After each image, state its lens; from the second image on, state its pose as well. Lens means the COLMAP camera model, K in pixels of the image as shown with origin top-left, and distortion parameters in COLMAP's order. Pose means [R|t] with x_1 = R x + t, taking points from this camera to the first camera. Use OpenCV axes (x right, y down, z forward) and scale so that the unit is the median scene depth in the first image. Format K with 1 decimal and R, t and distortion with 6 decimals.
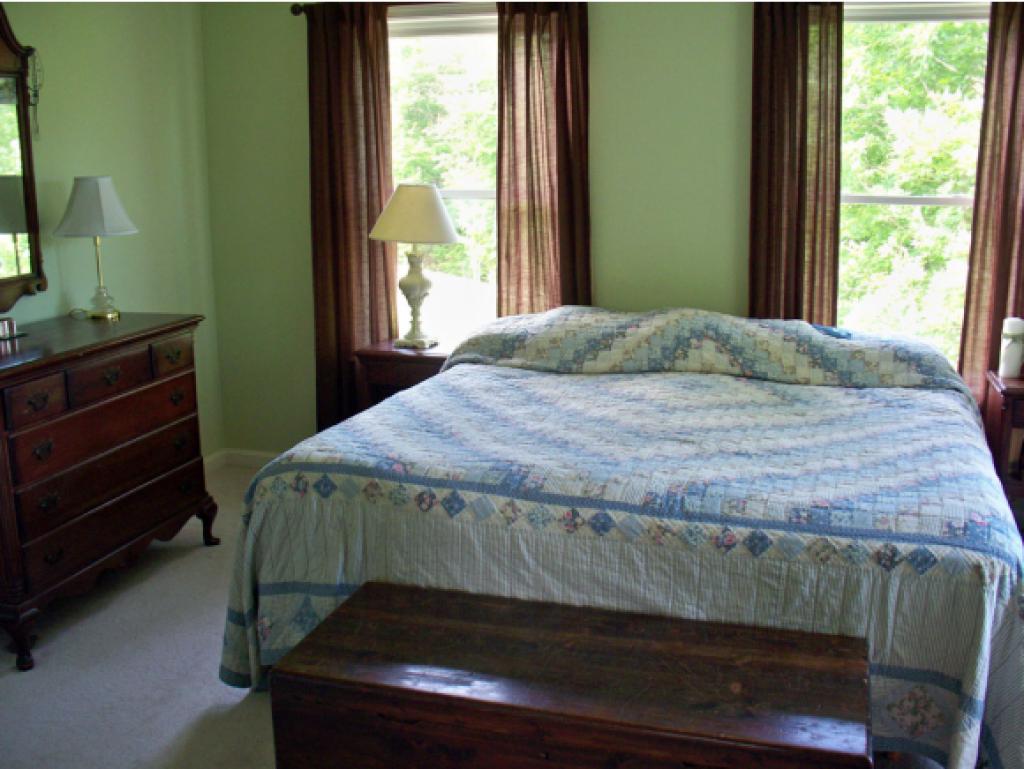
lens RADIAL K [[1072.1, 0, 513.4], [0, 1072.1, 399.9], [0, 0, 1]] dist [-0.212298, 0.234541]
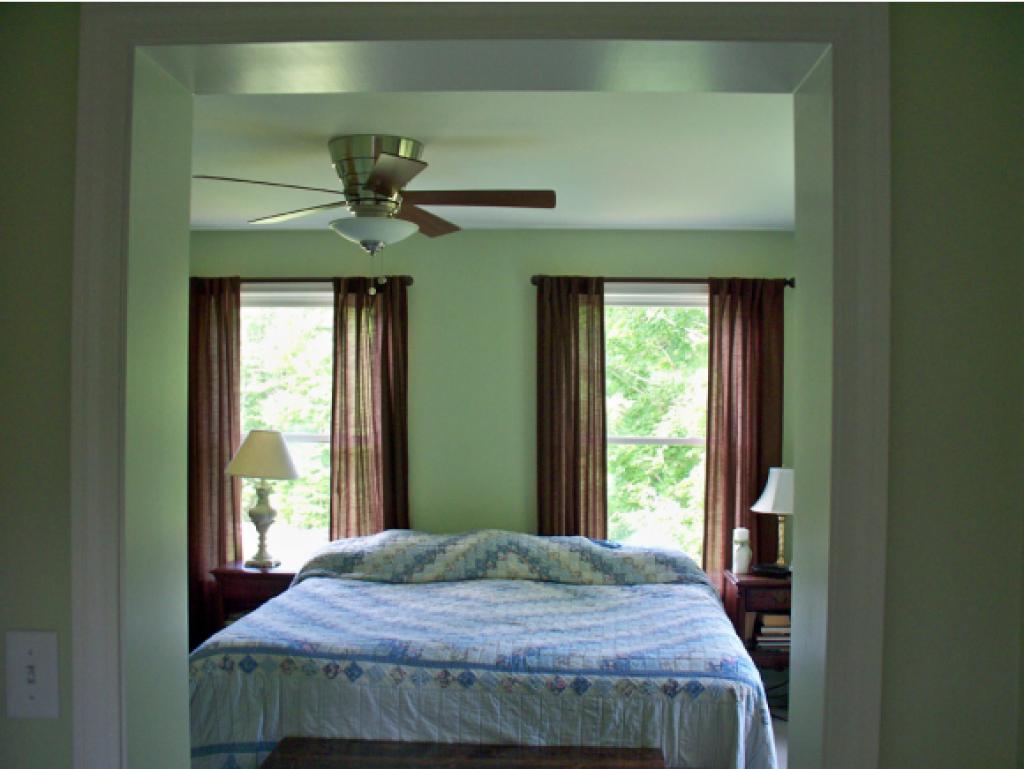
lens RADIAL K [[1072.1, 0, 513.4], [0, 1072.1, 399.9], [0, 0, 1]] dist [-0.212298, 0.234541]
pose [[0.970505, 0.011150, 0.240824, -0.140519], [0.041995, 0.975839, -0.214418, 0.043673], [-0.237396, 0.218207, 0.946588, -0.278485]]
